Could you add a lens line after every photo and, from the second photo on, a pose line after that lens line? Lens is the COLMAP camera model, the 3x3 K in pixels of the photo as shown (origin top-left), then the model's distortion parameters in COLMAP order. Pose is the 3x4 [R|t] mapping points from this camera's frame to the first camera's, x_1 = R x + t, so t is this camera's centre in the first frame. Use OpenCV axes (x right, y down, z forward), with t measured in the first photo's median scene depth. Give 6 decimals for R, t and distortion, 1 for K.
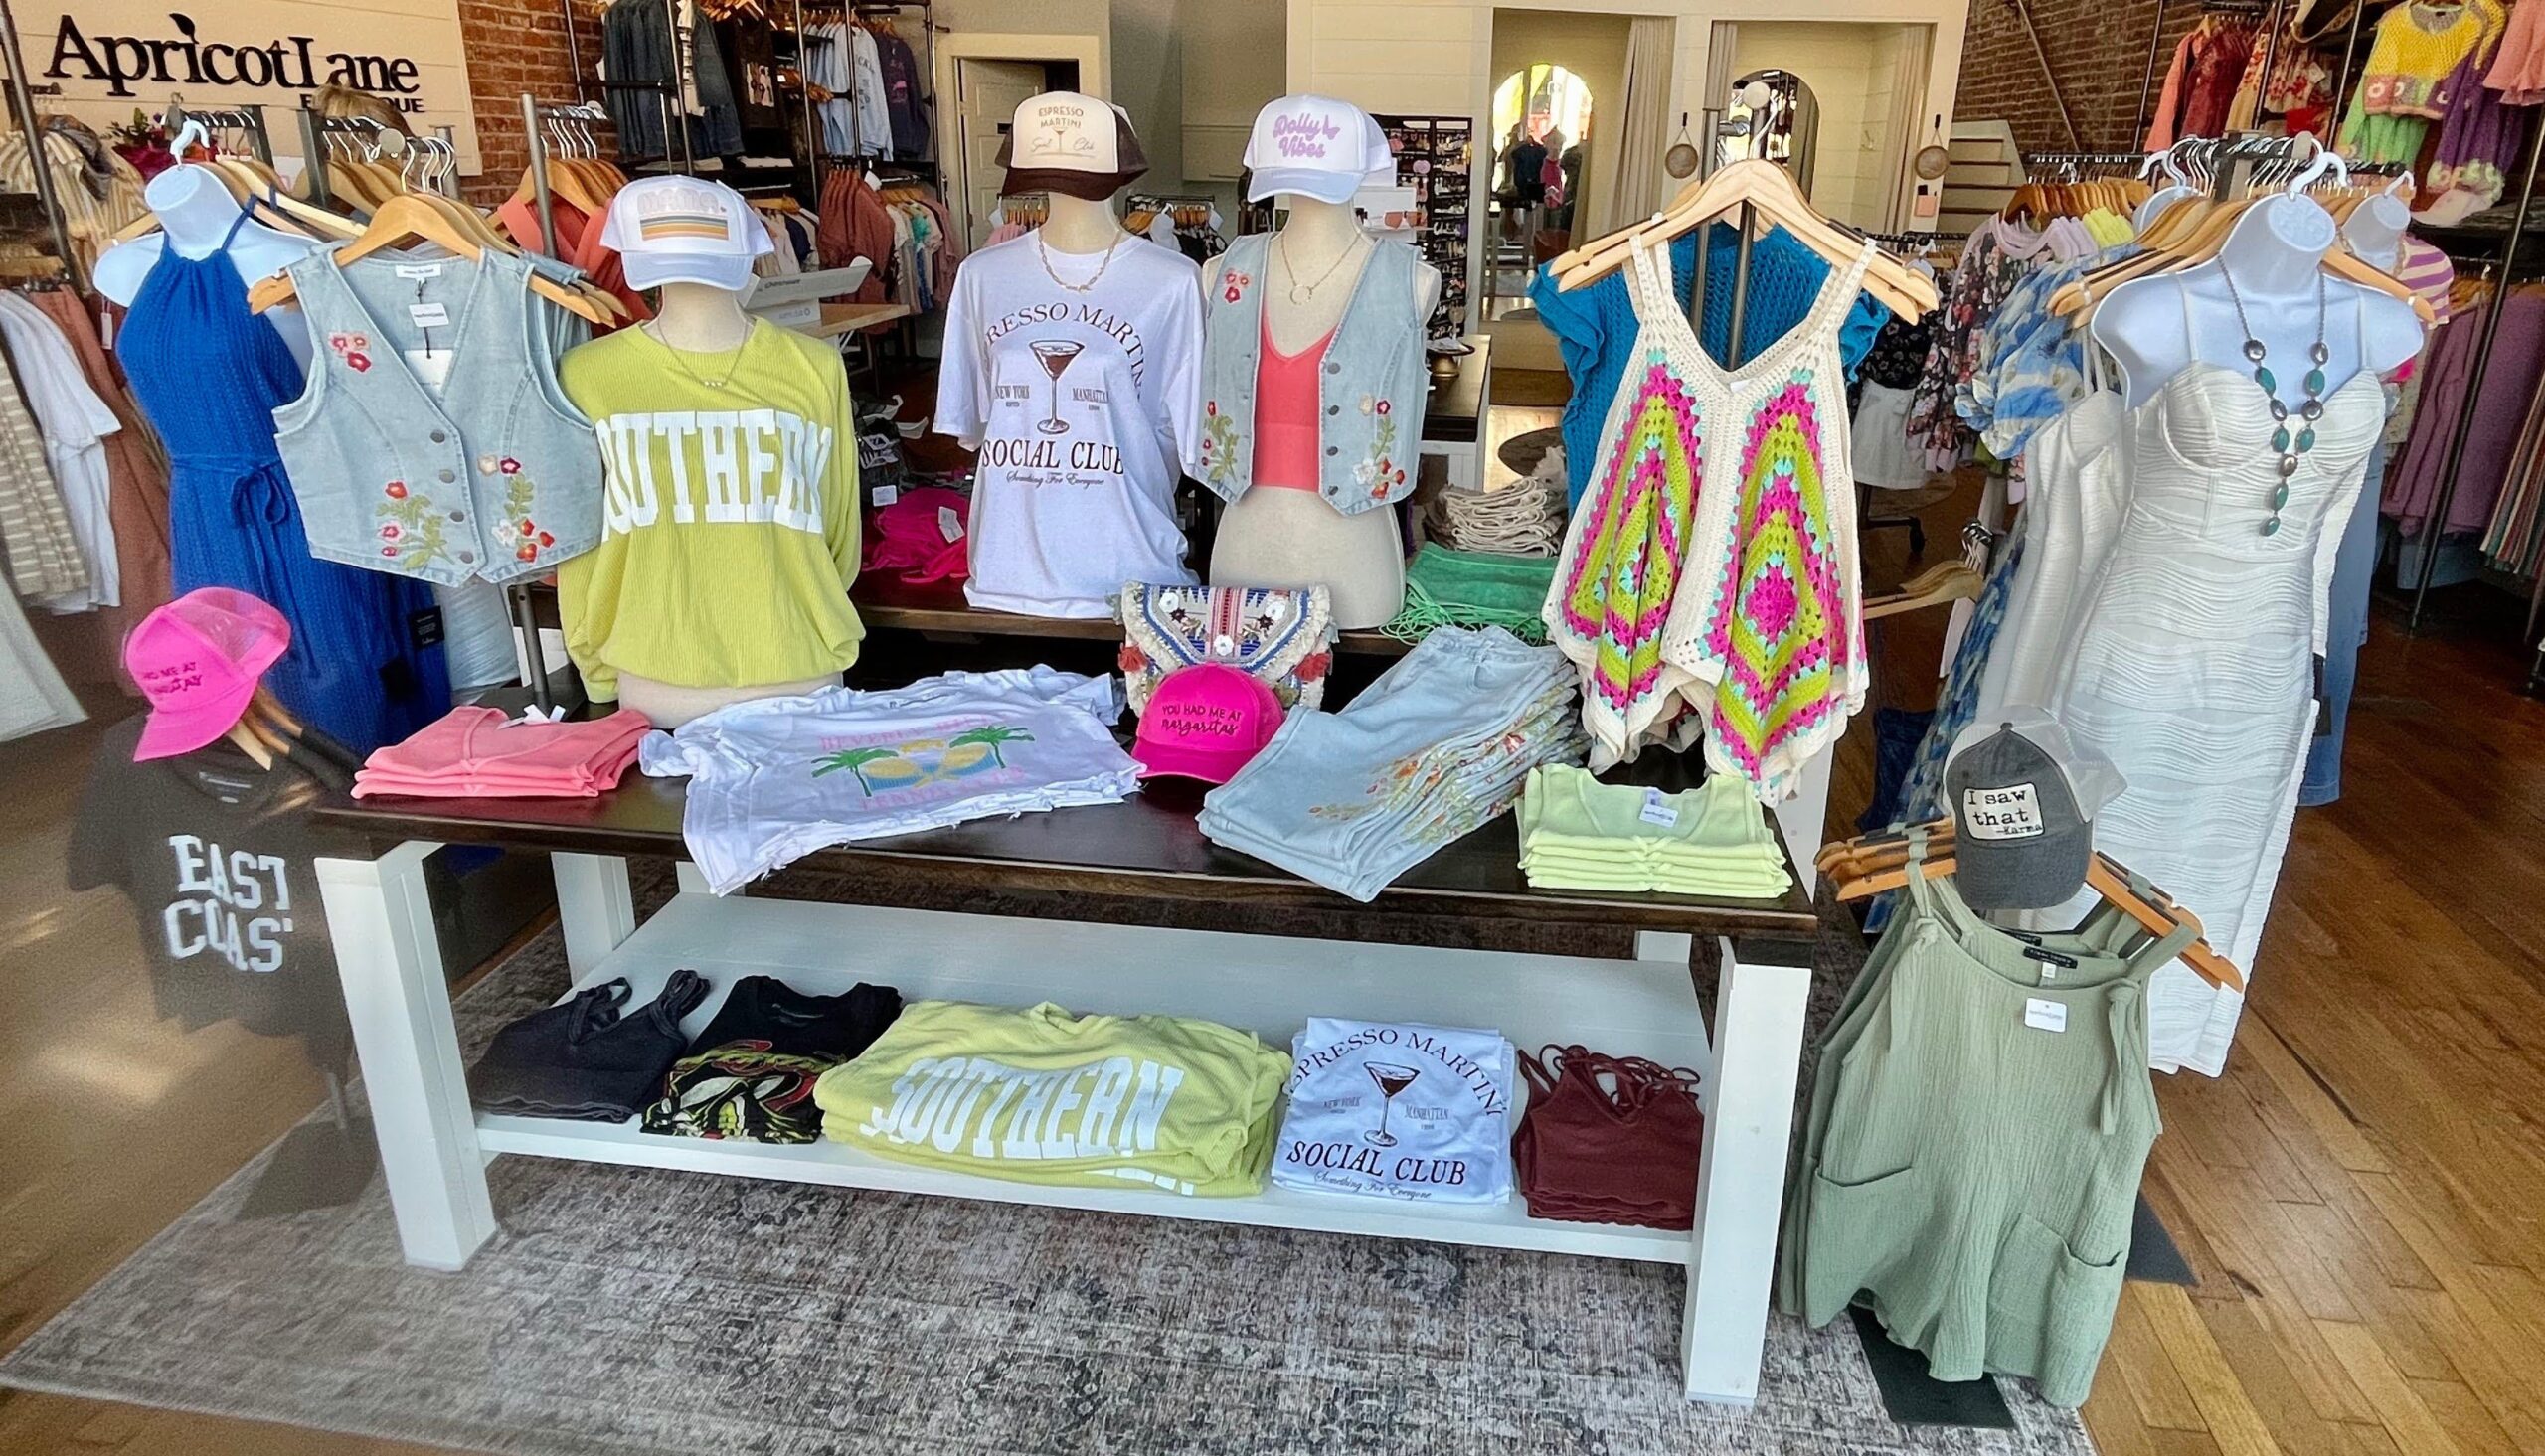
lens RADIAL K [[1551.3, 0, 1274.0], [0, 1551.3, 725.0], [0, 0, 1]] dist [-0.002743, -0.001668]
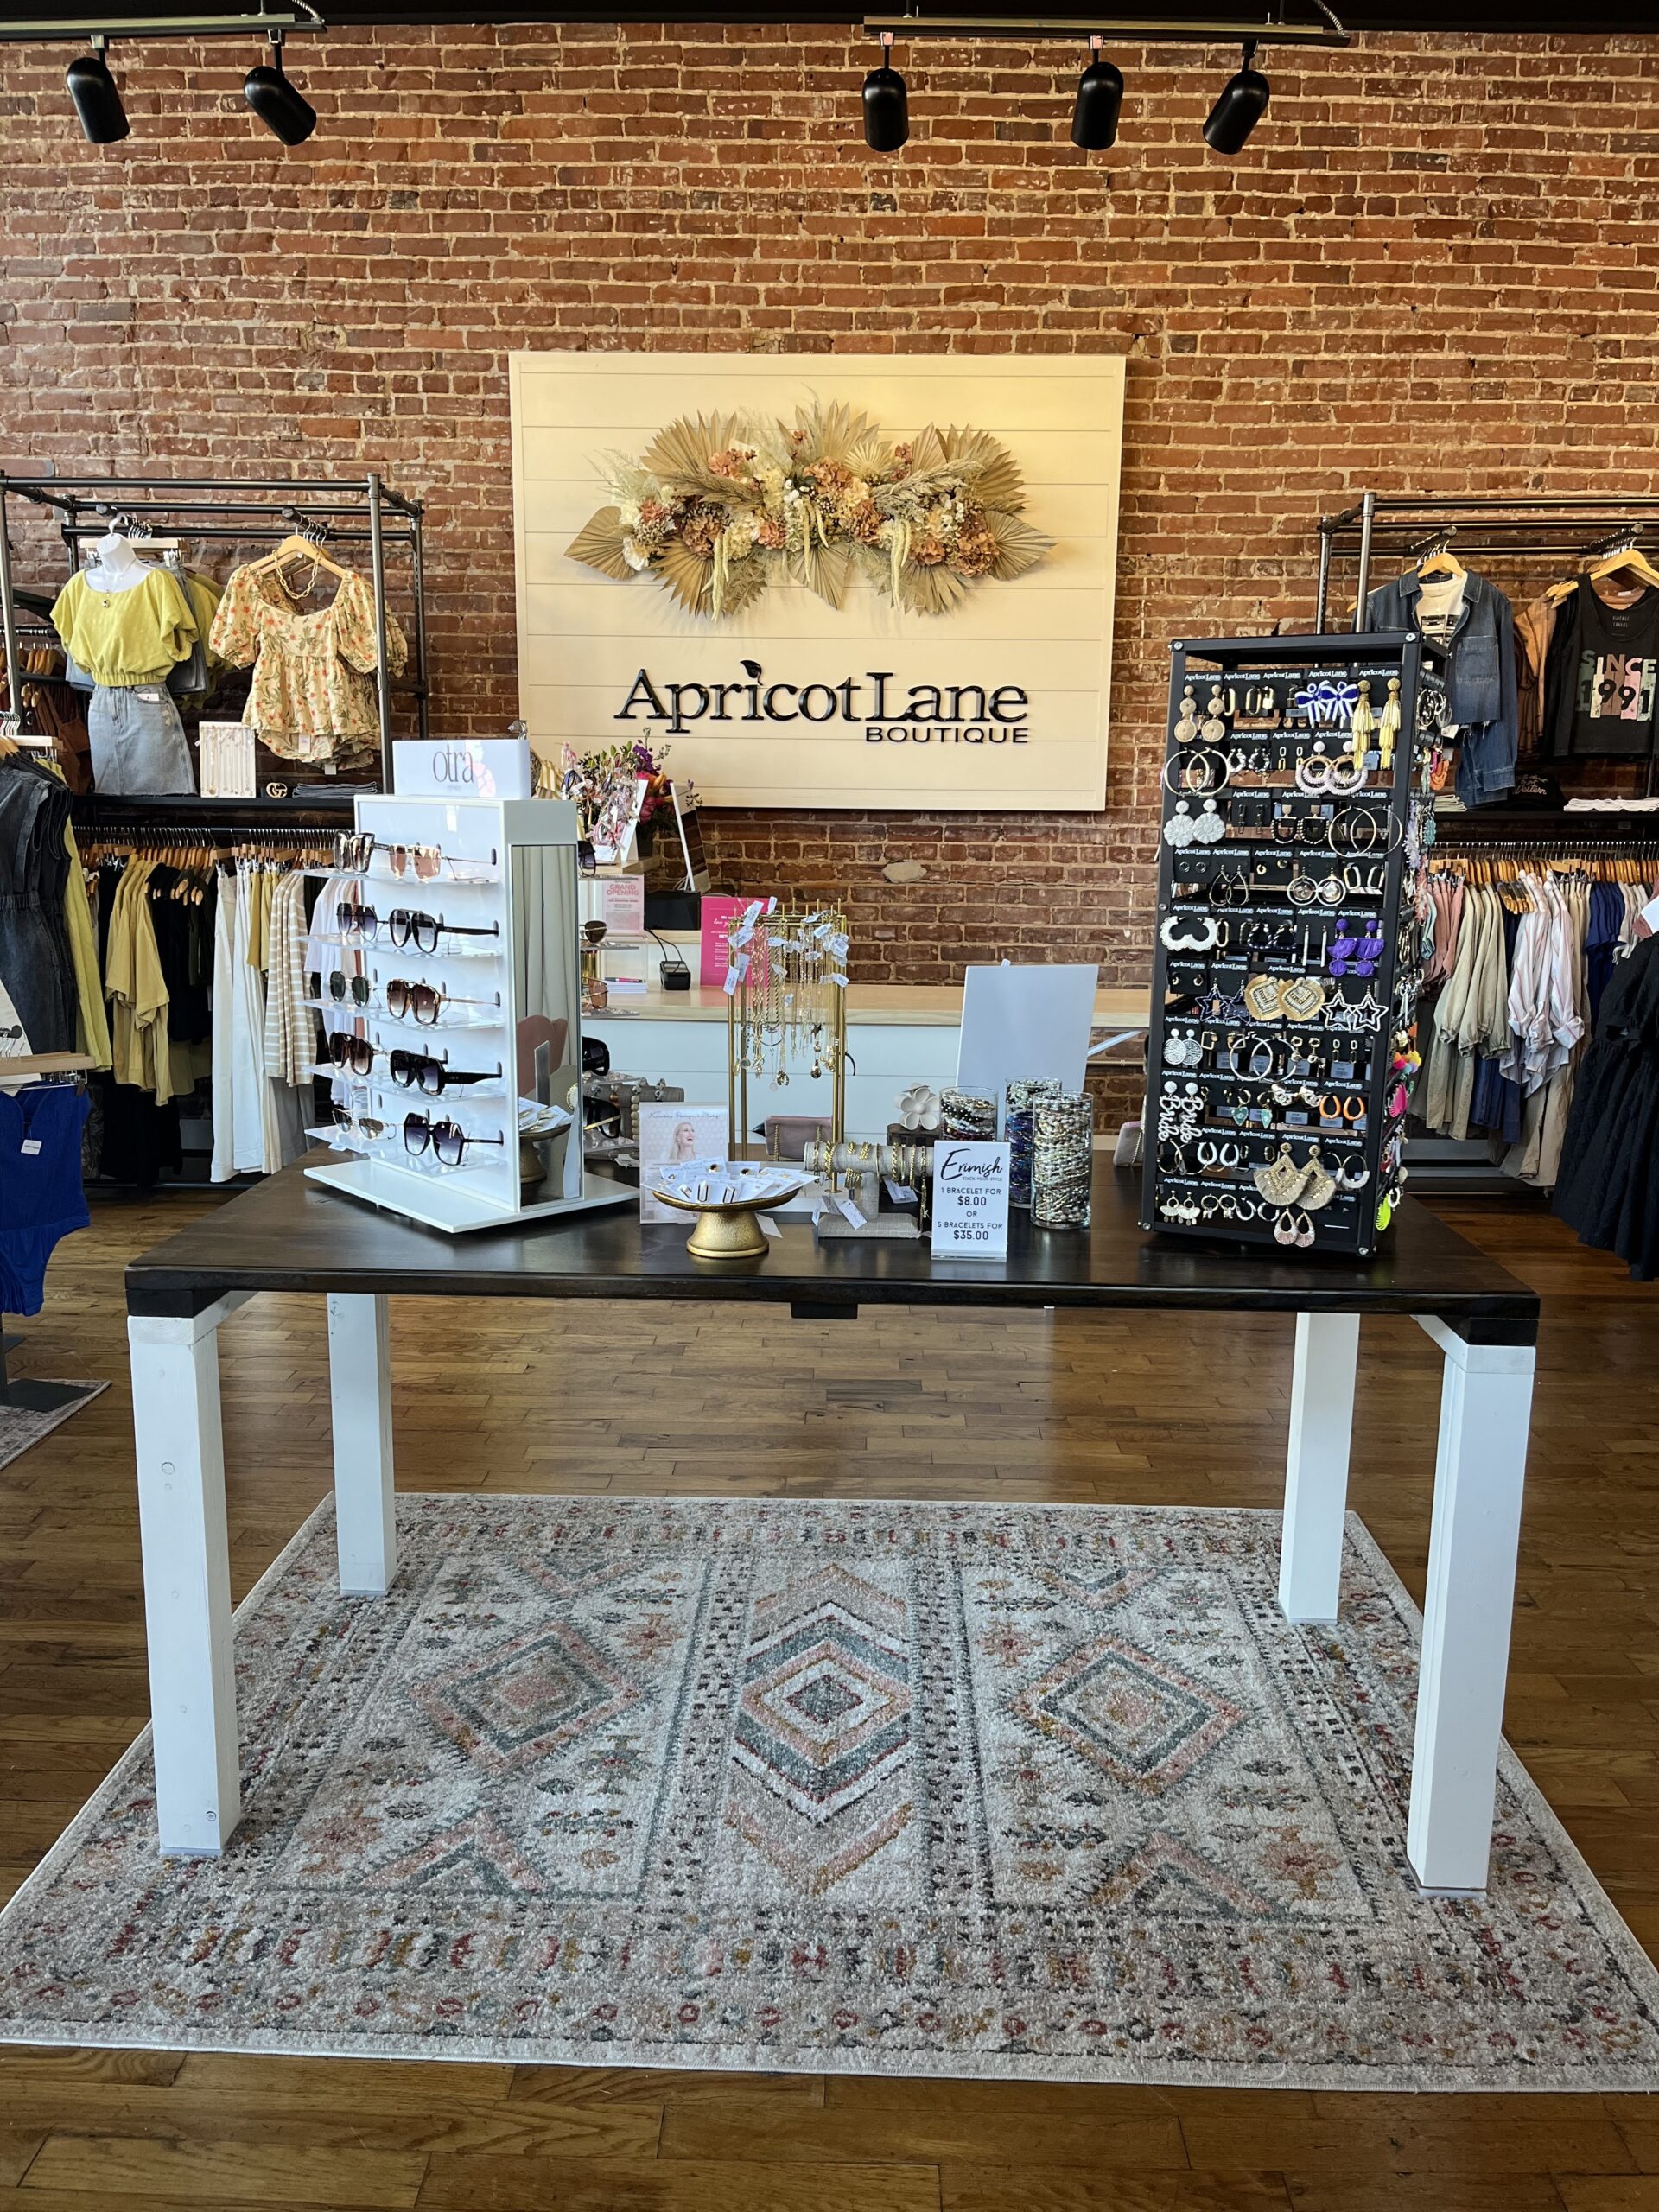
lens RADIAL K [[1669.0, 0, 829.5], [0, 1669.0, 1107.5], [0, 0, 1]] dist [0.010162, 0.001452]
pose [[0.102521, 0.177150, -0.978830, 0.486455], [-0.357789, 0.924726, 0.129884, -0.328915], [0.928158, 0.336898, 0.158186, 0.937195]]
